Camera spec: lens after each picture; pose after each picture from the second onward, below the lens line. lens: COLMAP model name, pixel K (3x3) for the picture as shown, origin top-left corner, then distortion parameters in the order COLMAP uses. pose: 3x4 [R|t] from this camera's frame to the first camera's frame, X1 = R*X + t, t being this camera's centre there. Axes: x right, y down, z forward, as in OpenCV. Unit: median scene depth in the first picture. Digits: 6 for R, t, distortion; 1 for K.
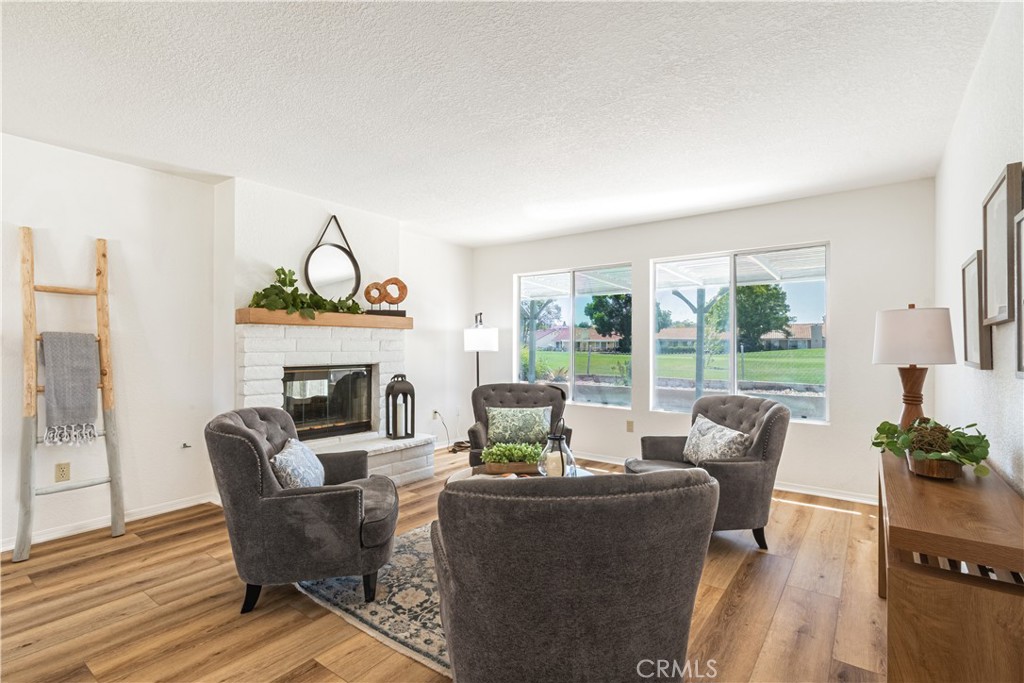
lens RADIAL K [[489.4, 0, 508.8], [0, 489.4, 343.9], [0, 0, 1]] dist [0.003093, 0.000664]
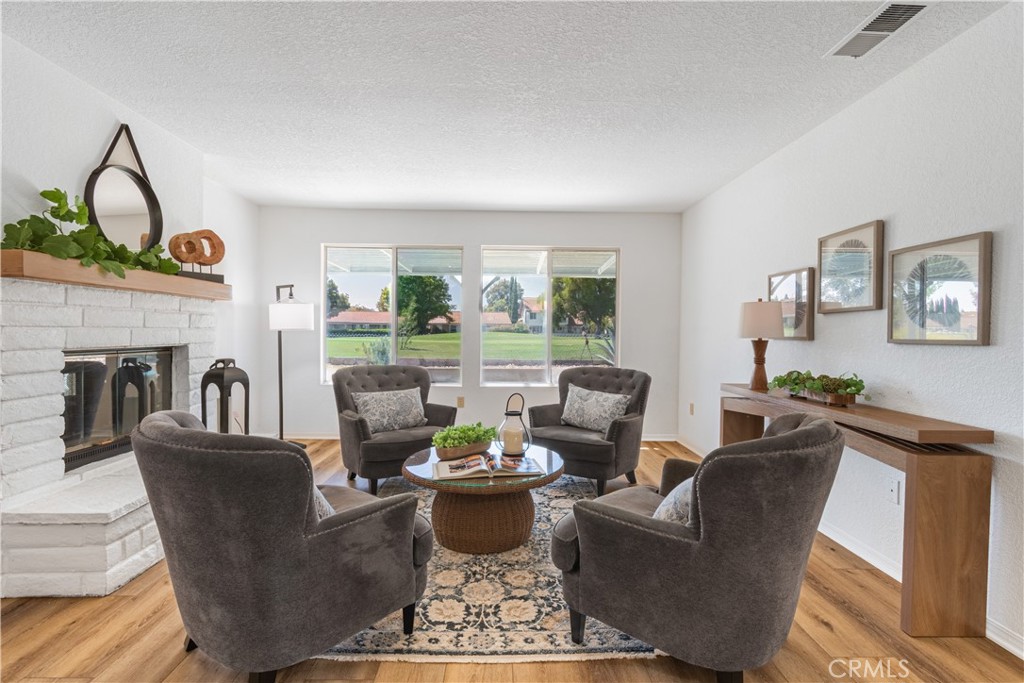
lens RADIAL K [[473.7, 0, 509.9], [0, 473.7, 339.4], [0, 0, 1]] dist [0.000720, 0.000154]
pose [[0.786834, -0.004520, 0.617149, -0.361871], [-0.011668, 0.999686, 0.022198, 0.011285], [-0.617055, -0.024667, 0.786533, 0.164528]]
